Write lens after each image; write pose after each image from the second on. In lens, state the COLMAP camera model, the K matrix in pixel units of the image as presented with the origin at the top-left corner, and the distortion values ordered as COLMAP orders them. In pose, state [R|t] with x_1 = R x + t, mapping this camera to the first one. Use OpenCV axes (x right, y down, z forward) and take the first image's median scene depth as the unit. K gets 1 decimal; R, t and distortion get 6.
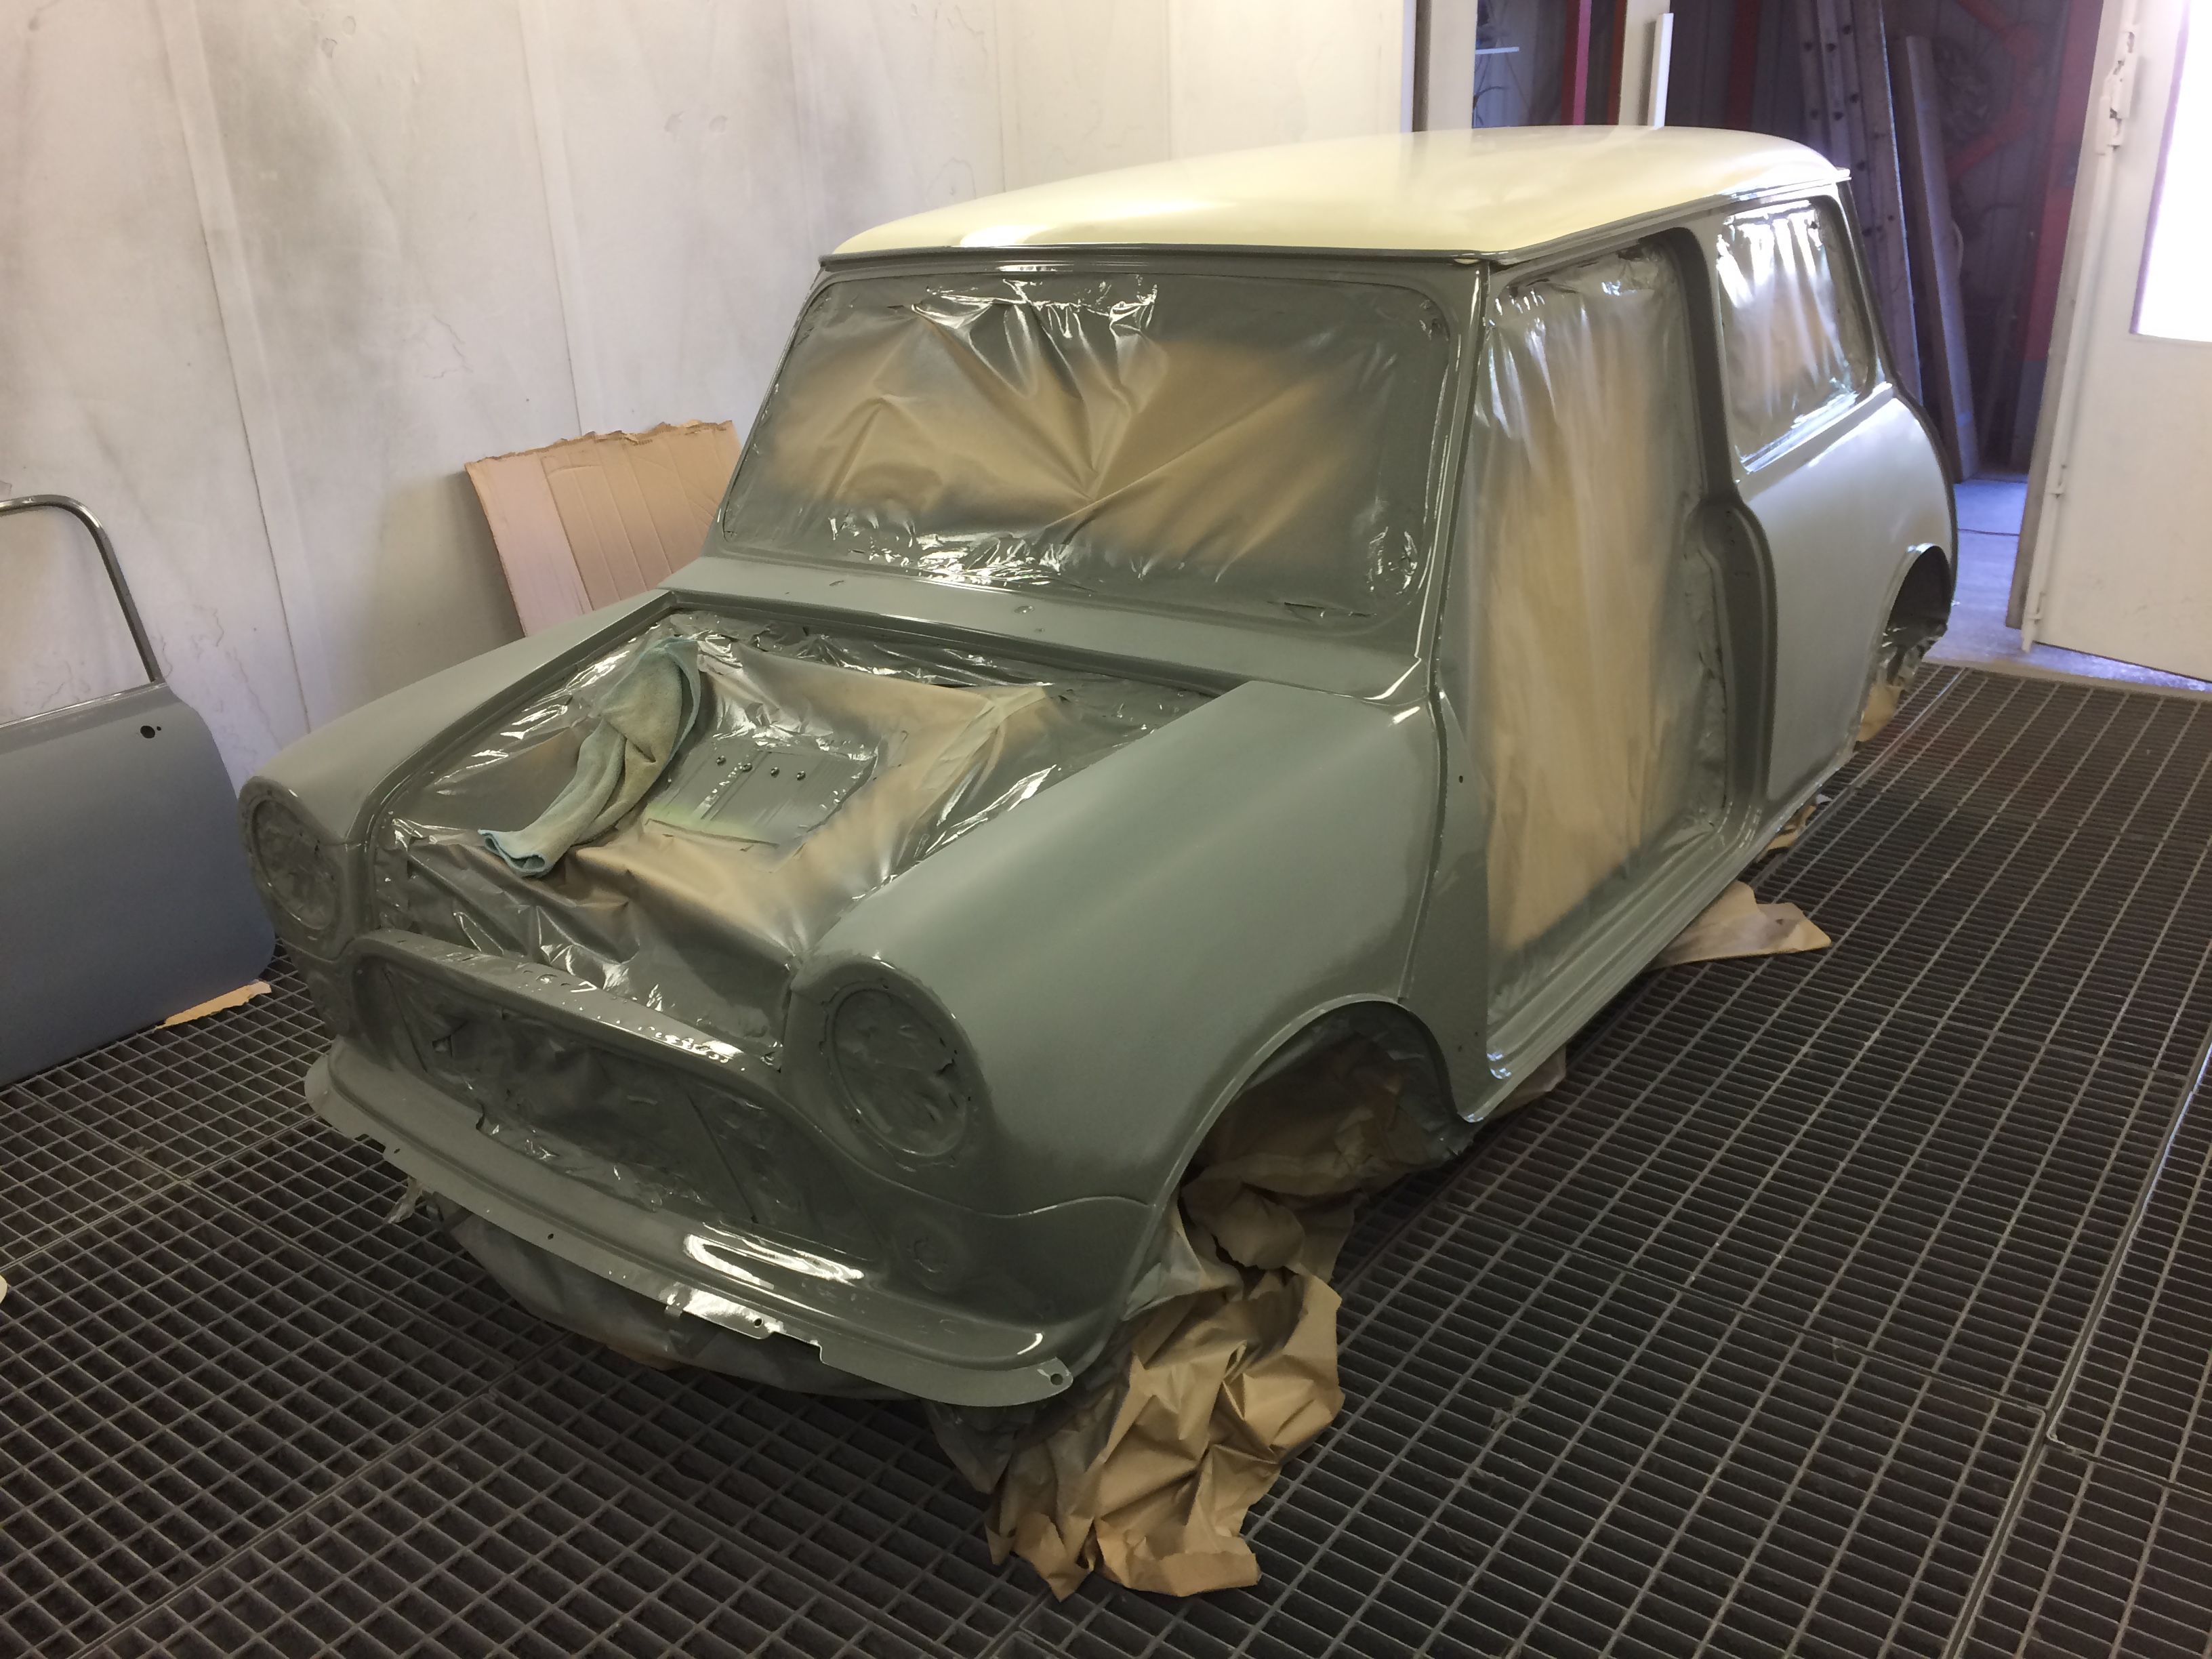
lens RADIAL K [[1894.4, 0, 1100.9], [0, 1894.4, 822.2], [0, 0, 1]] dist [0.103900, -0.152465]
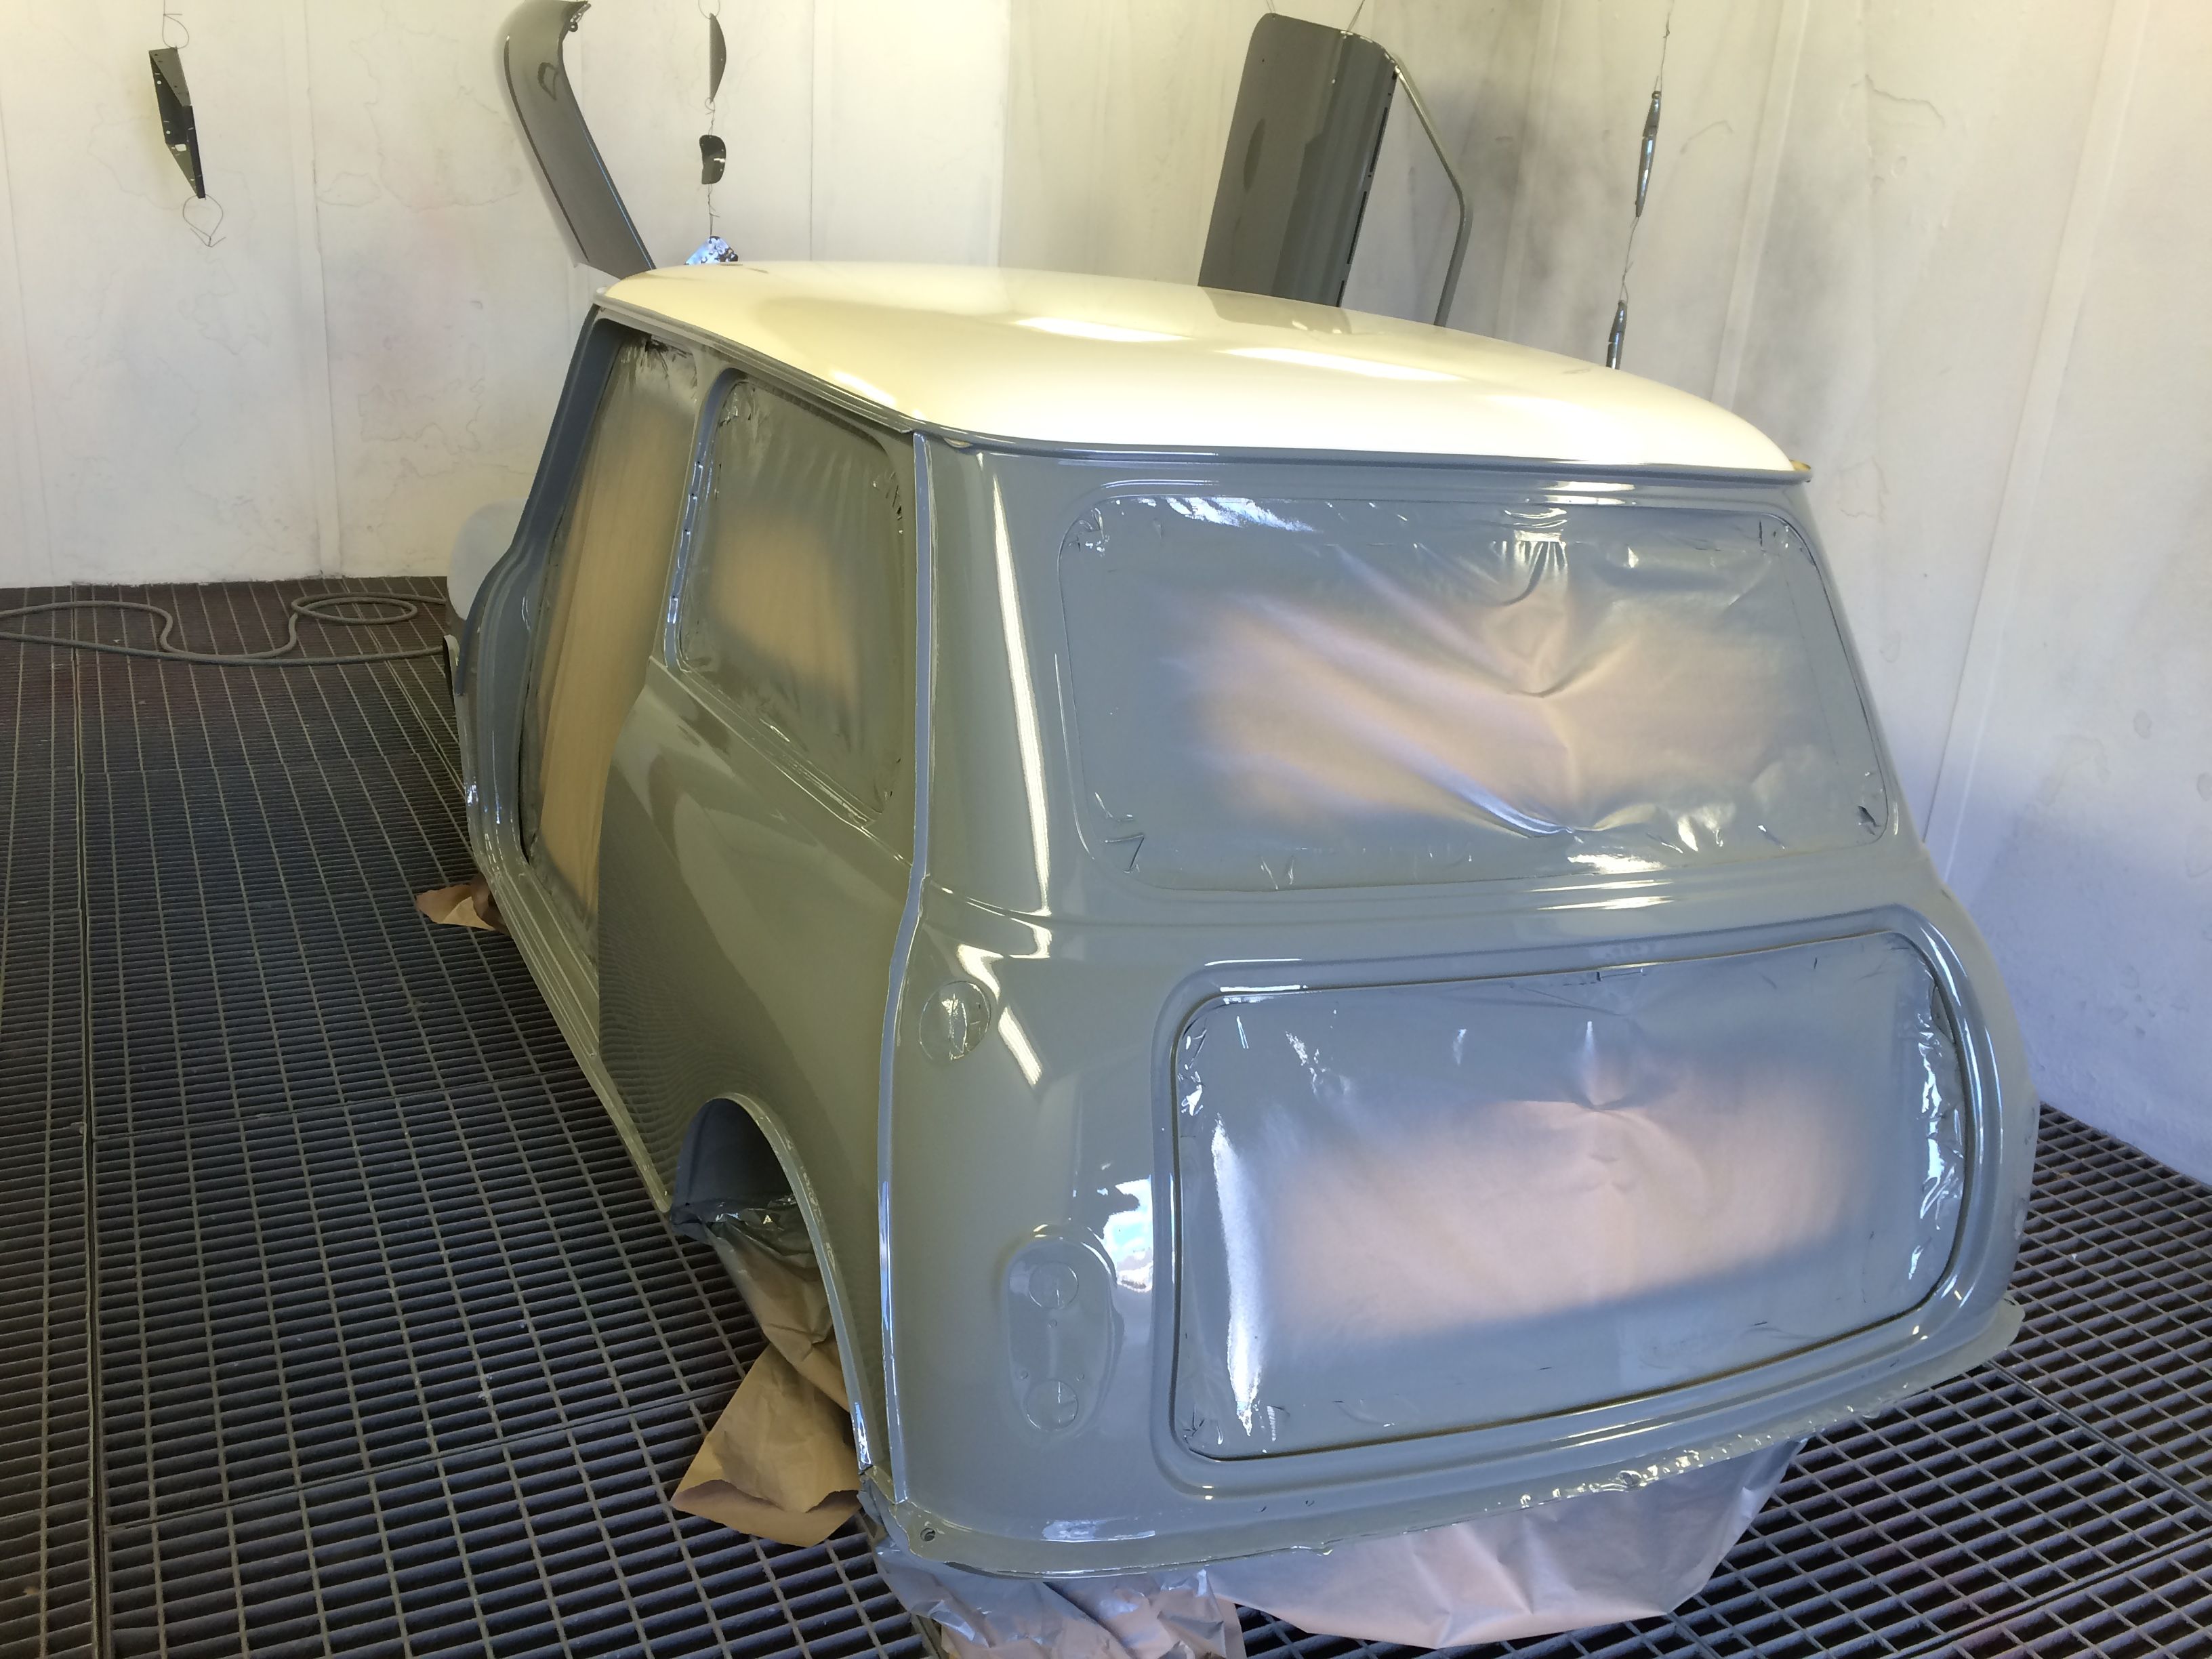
lens RADIAL K [[1894.4, 0, 1100.9], [0, 1894.4, 822.2], [0, 0, 1]] dist [0.103900, -0.152465]
pose [[-0.428845, 0.302409, -0.851258, 1.123458], [-0.393182, 0.785893, 0.477264, -0.683793], [0.813327, 0.539371, -0.218124, 1.584224]]
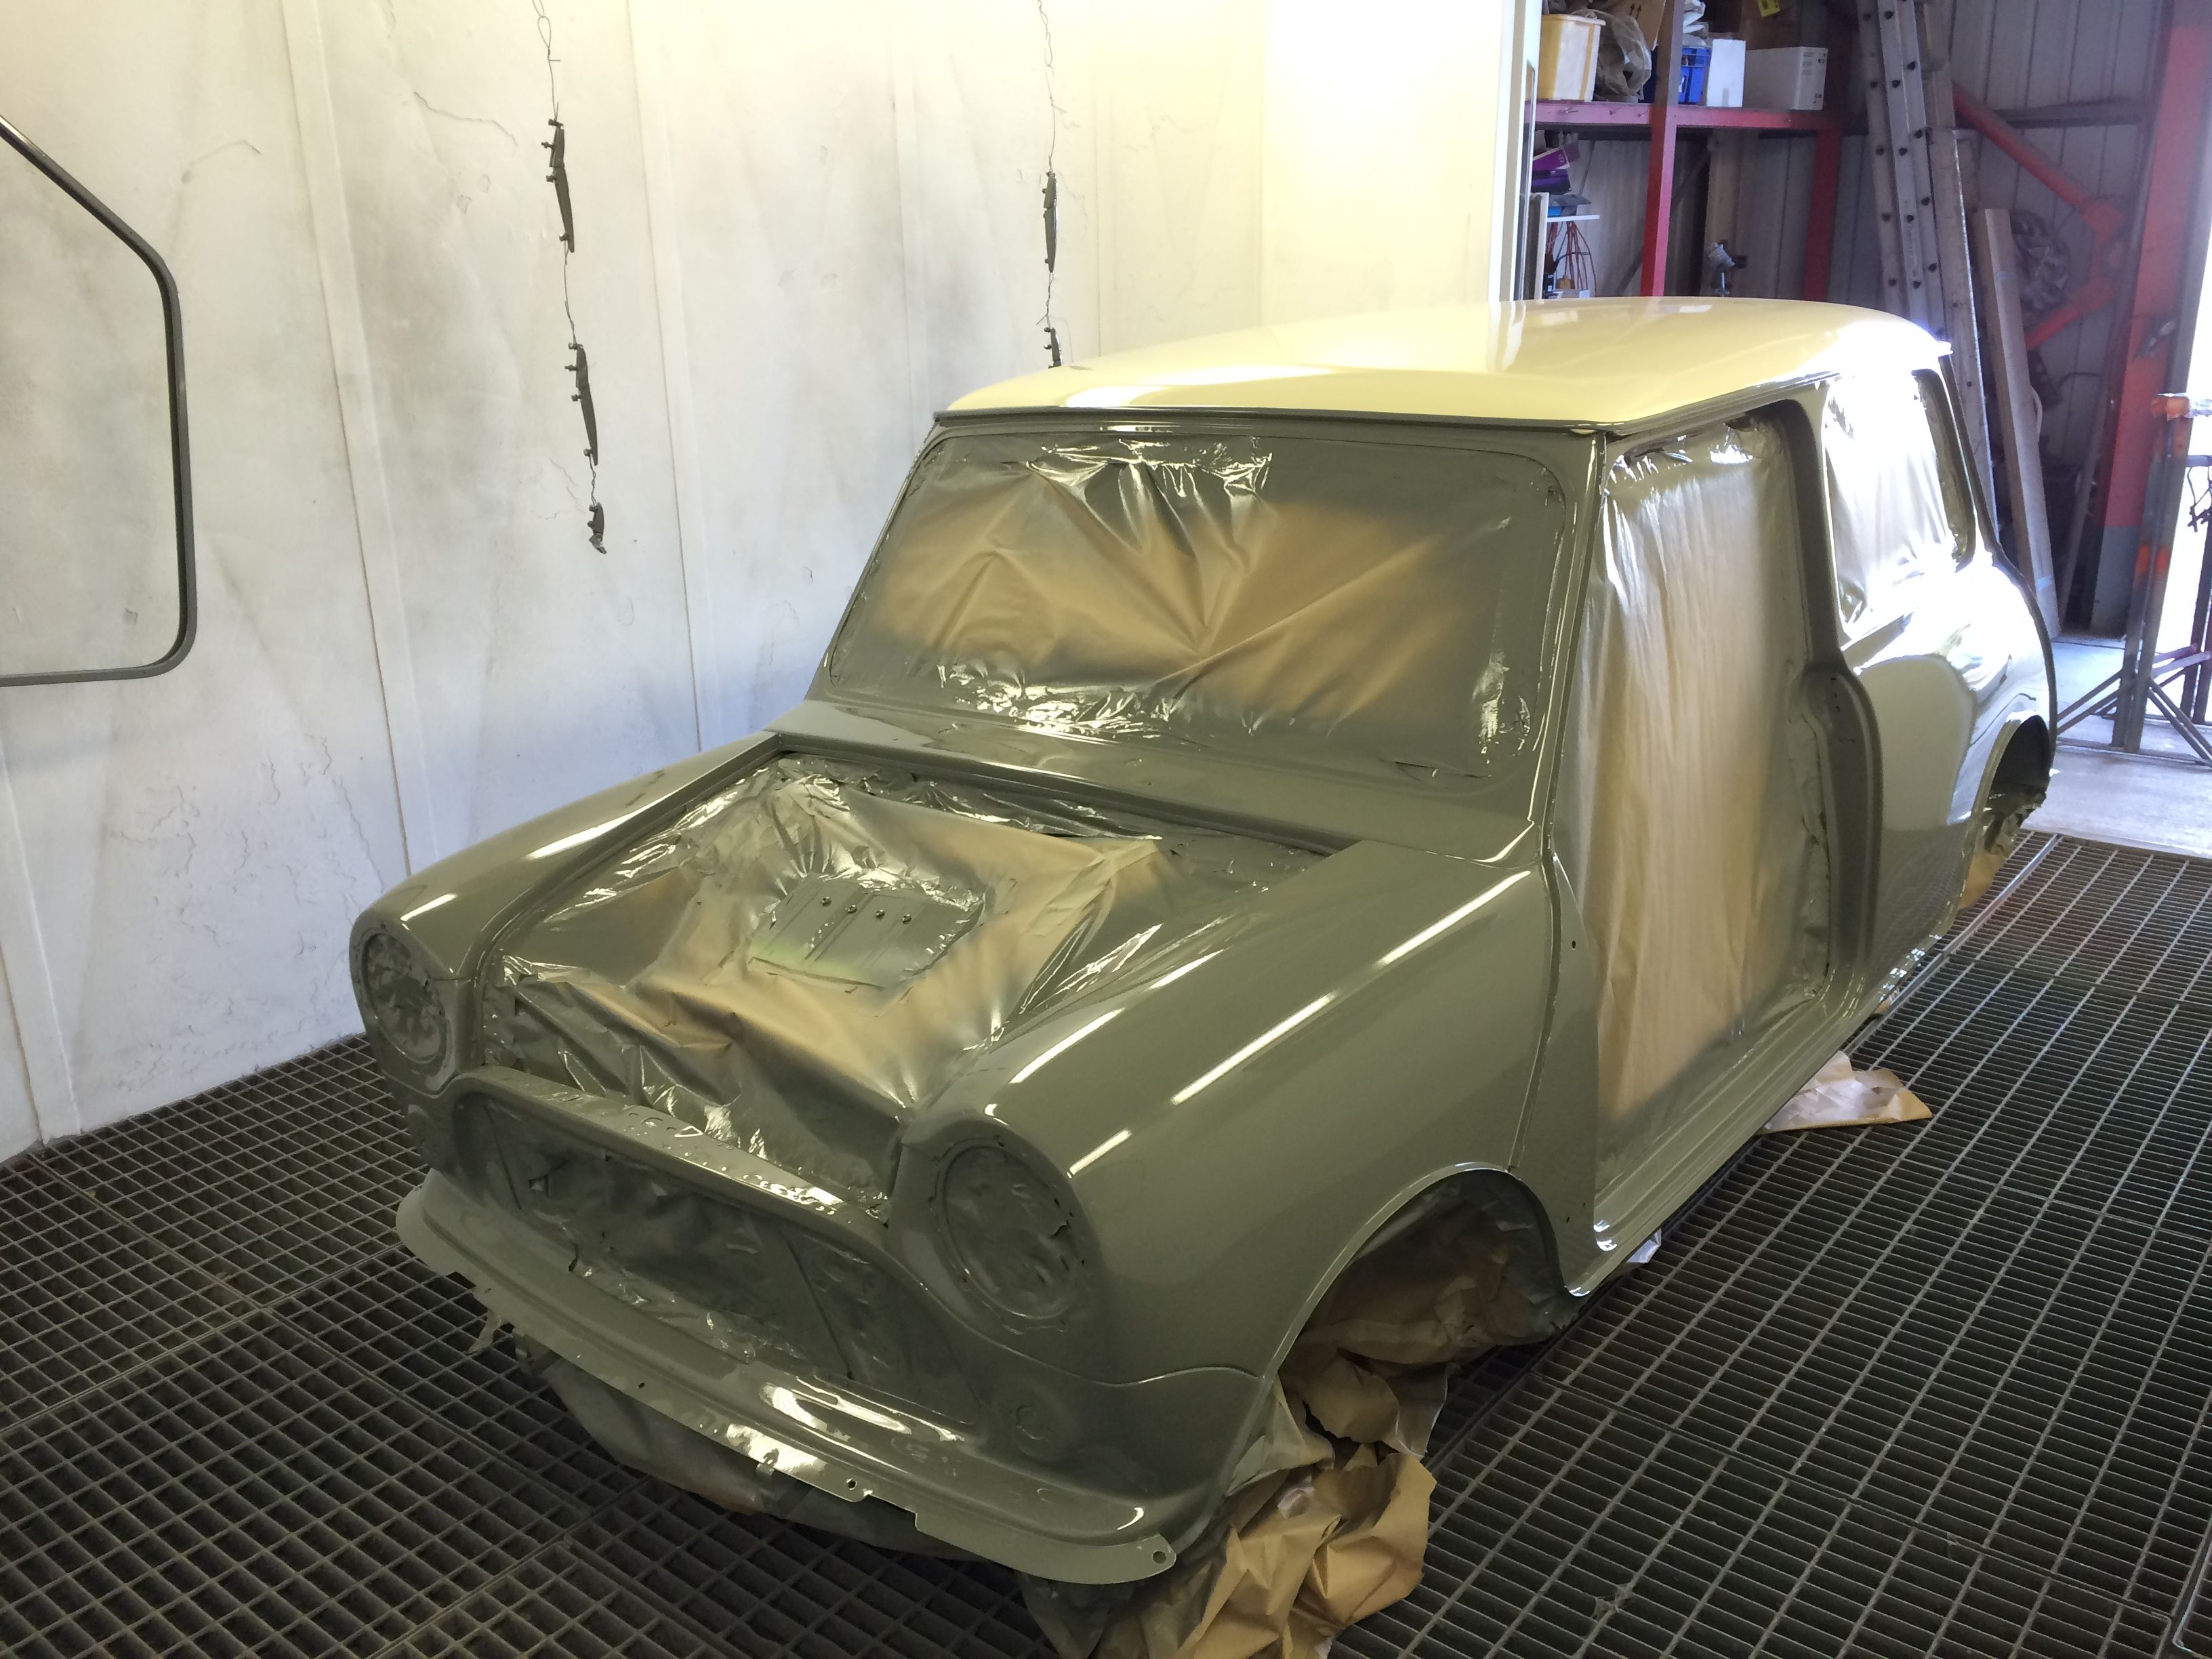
lens RADIAL K [[1892.1, 0, 1109.6], [0, 1892.1, 832.0], [0, 0, 1]] dist [0.097904, -0.134341]
pose [[0.999254, 0.024934, -0.029478, -0.019480], [-0.026849, 0.997428, -0.066454, -0.007082], [0.027746, 0.067196, 0.997354, 0.002521]]
